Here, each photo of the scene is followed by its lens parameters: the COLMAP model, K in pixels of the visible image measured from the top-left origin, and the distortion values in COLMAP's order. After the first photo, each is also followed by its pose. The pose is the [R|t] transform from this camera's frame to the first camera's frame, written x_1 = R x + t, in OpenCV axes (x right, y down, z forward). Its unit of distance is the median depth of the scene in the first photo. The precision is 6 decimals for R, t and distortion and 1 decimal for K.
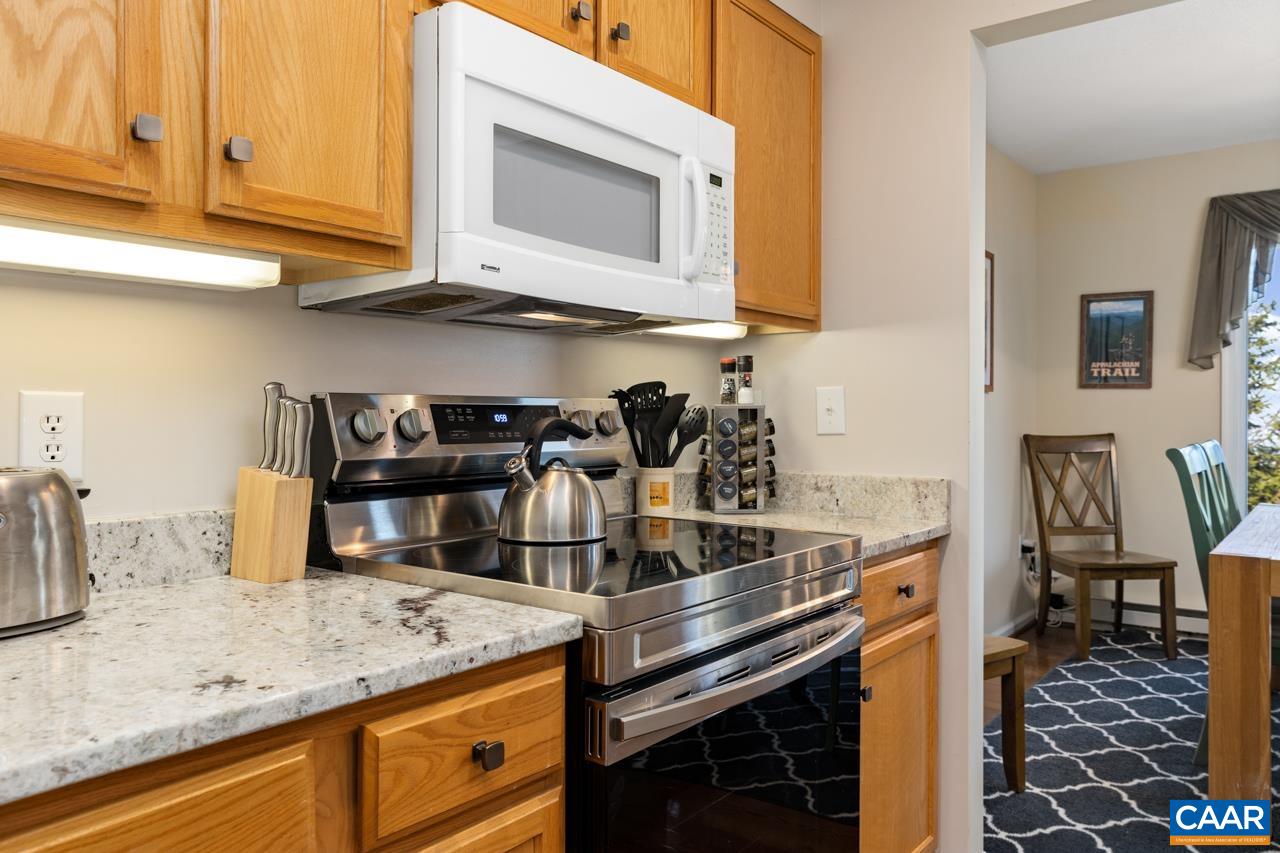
lens RADIAL K [[951.6, 0, 641.9], [0, 951.6, 415.6], [0, 0, 1]] dist [0.004923, 0.003343]
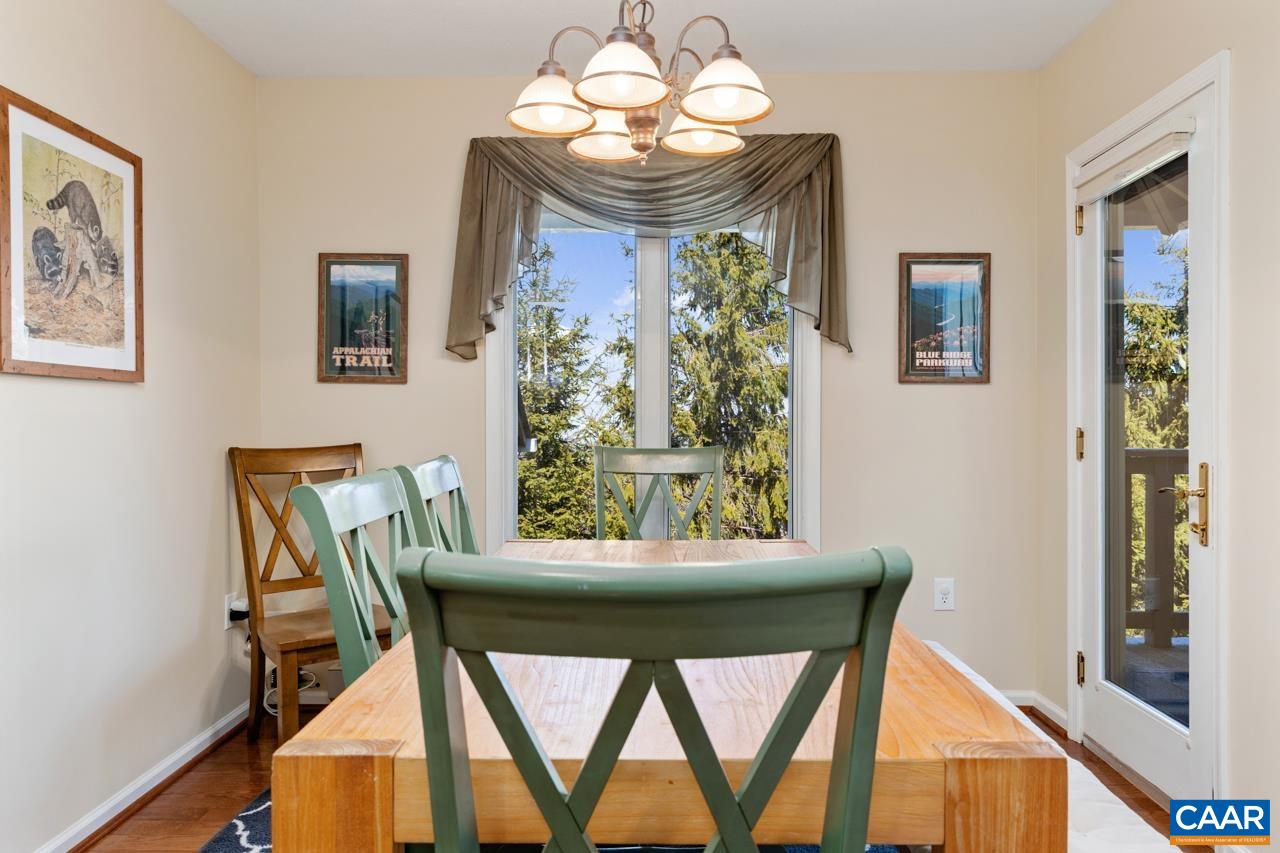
lens RADIAL K [[857.9, 0, 642.9], [0, 857.9, 424.0], [0, 0, 1]] dist [0.019352, -0.002010]
pose [[0.807671, -0.006419, 0.589599, 0.282278], [0.001754, 0.999962, 0.008484, -0.001986], [-0.589631, -0.005818, 0.807652, 0.336639]]
